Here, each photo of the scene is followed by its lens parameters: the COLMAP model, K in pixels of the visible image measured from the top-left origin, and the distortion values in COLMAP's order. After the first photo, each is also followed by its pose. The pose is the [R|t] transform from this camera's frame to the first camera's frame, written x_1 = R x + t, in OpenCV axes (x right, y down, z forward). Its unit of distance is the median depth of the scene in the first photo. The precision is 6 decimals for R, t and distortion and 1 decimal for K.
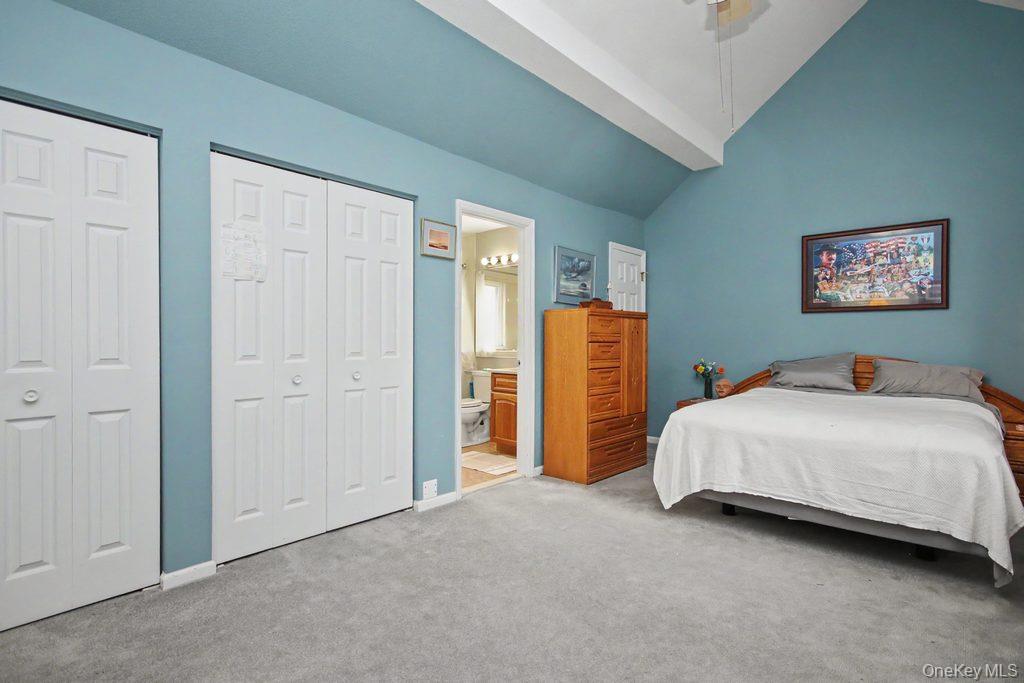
lens RADIAL K [[509.2, 0, 512.0], [0, 509.2, 341.5], [0, 0, 1]] dist [0.003604, 0.000736]
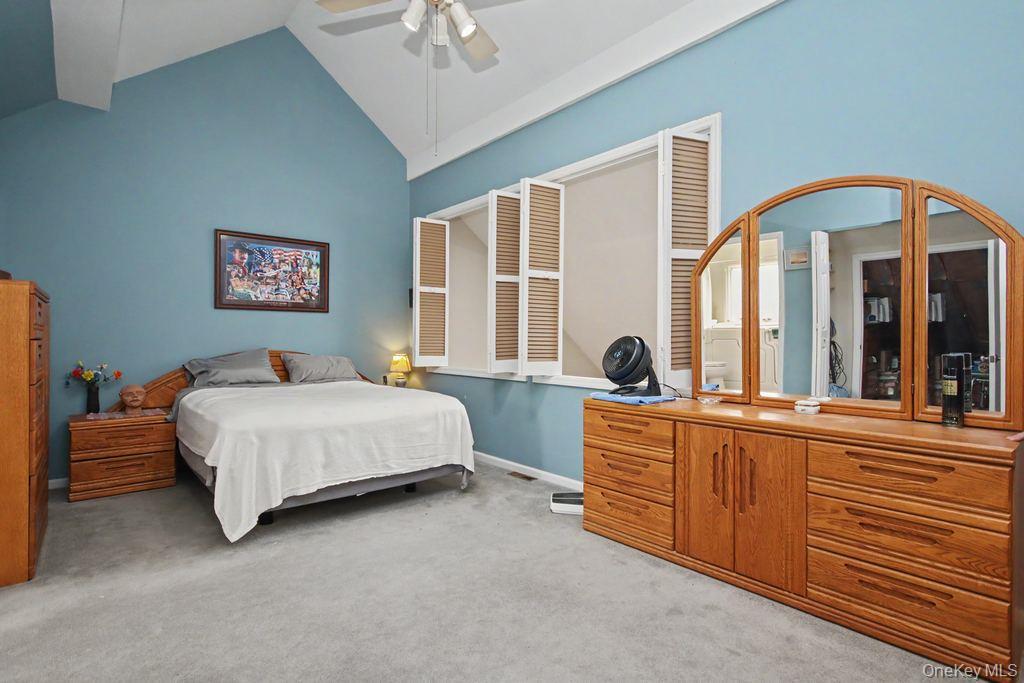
lens RADIAL K [[509.2, 0, 512.0], [0, 509.2, 341.5], [0, 0, 1]] dist [0.003604, 0.000736]
pose [[0.119468, -0.006395, 0.992817, -0.363888], [-0.000588, 0.999979, 0.006512, 0.000484], [-0.992838, -0.001362, 0.119462, 0.363408]]
